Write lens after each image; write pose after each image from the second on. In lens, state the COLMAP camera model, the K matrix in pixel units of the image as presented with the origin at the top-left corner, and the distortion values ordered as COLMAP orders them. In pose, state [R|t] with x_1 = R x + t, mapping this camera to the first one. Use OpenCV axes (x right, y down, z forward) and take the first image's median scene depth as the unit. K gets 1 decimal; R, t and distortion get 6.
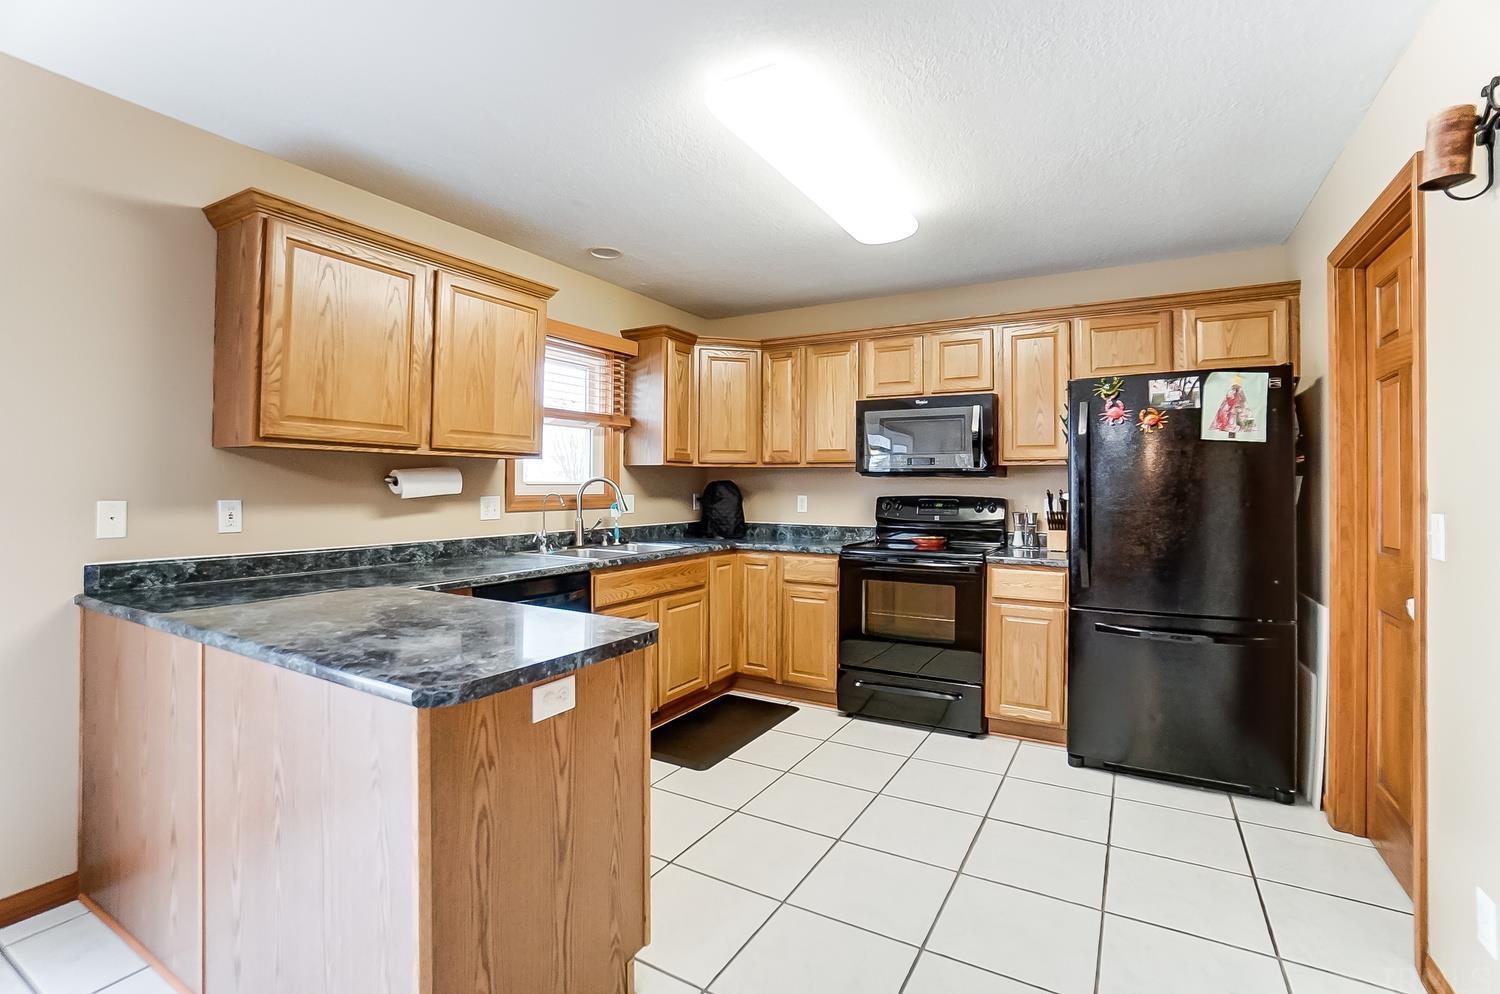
lens RADIAL K [[675.5, 0, 753.3], [0, 675.5, 483.8], [0, 0, 1]] dist [-0.042723, 0.007013]
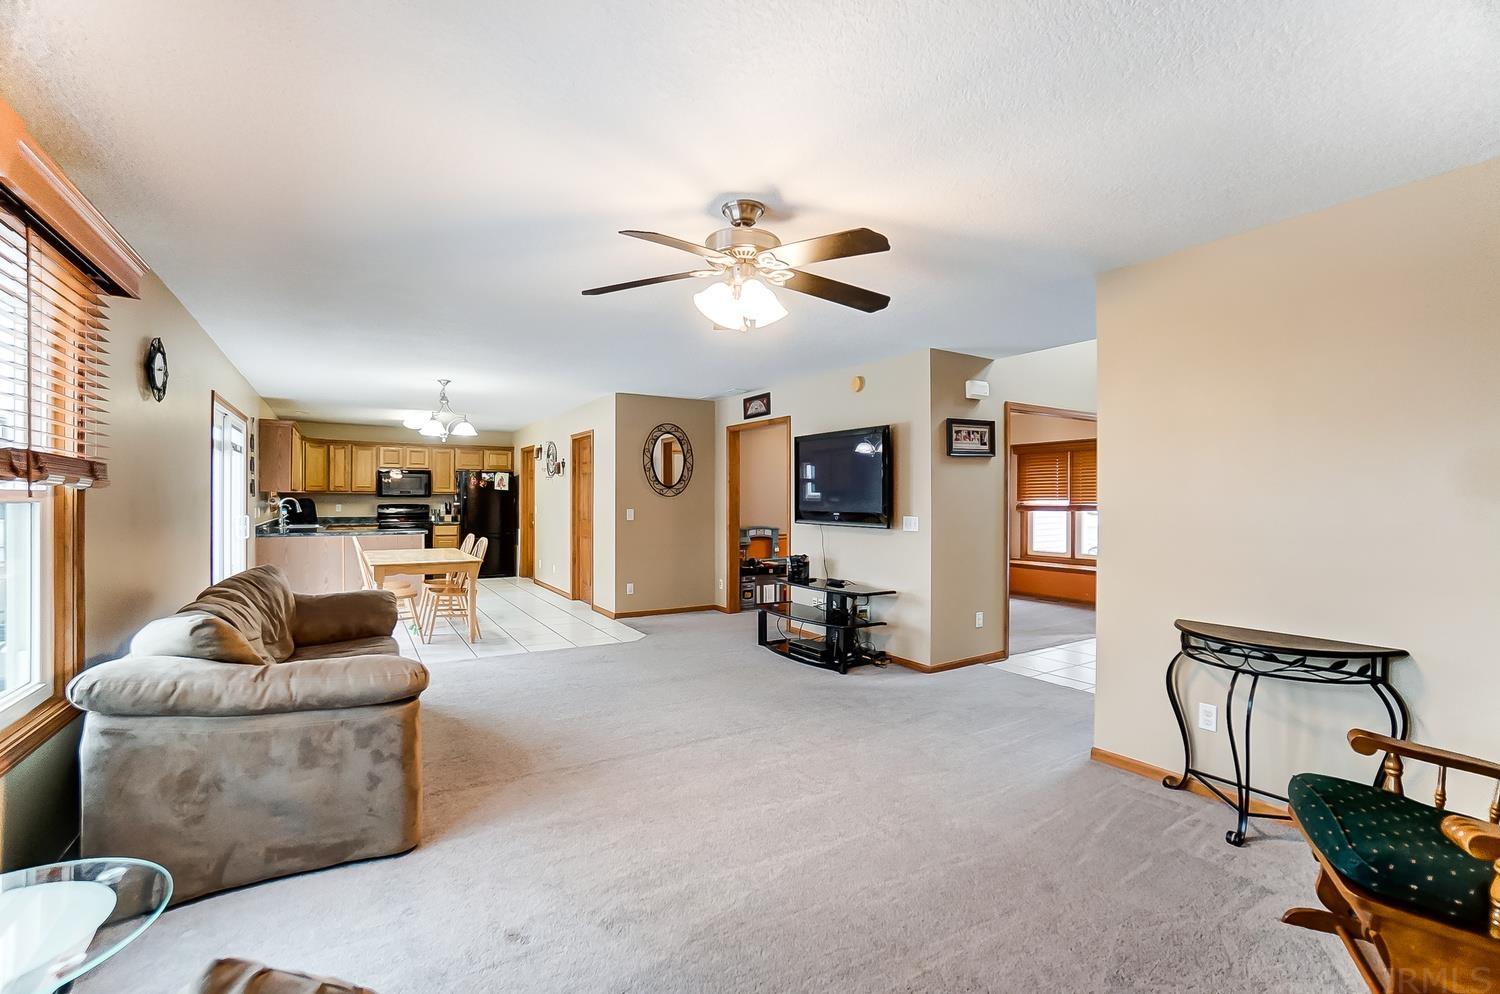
lens RADIAL K [[675.5, 0, 755.3], [0, 675.5, 499.2], [0, 0, 1]] dist [-0.042723, 0.007013]
pose [[0.487293, -0.006241, 0.873216, -1.712629], [-0.005263, 0.999935, 0.010083, -0.044591], [-0.873223, -0.009509, 0.487228, -1.922972]]
